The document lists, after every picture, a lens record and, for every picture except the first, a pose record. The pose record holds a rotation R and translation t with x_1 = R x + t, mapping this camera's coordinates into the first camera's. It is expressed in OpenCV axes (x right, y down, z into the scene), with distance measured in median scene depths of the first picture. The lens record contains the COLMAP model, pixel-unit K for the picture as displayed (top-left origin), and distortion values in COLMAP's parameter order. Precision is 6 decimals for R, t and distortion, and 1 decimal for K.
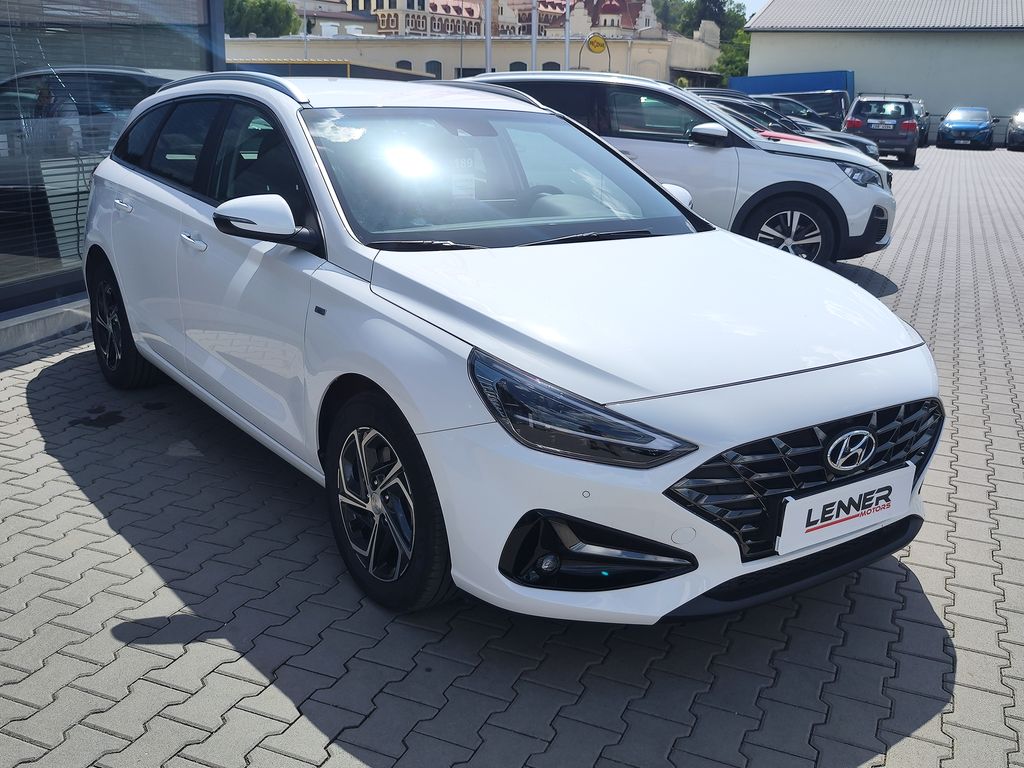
lens RADIAL K [[1006.4, 0, 512.0], [0, 1006.4, 384.0], [0, 0, 1]] dist [0.117058, -0.243633]
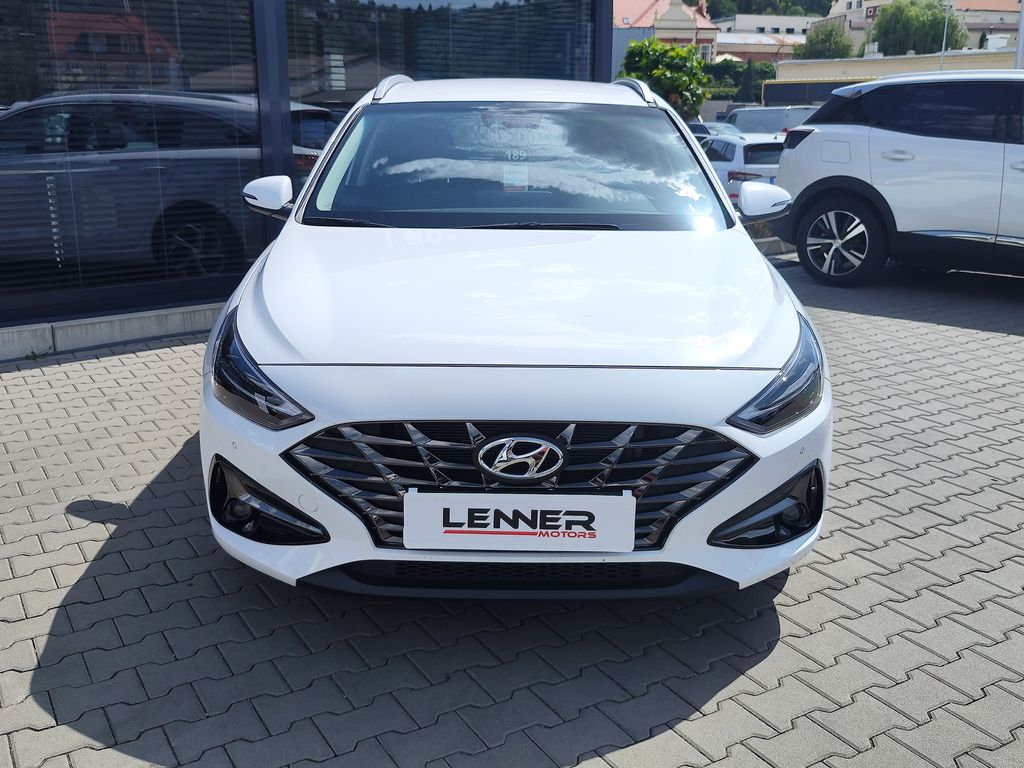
lens RADIAL K [[1006.4, 0, 512.0], [0, 1006.4, 384.0], [0, 0, 1]] dist [0.117058, -0.243633]
pose [[0.810175, 0.131252, -0.571305, 0.833830], [-0.142809, 0.989440, 0.024795, -0.021498], [0.568526, 0.061499, 0.820363, 0.255030]]
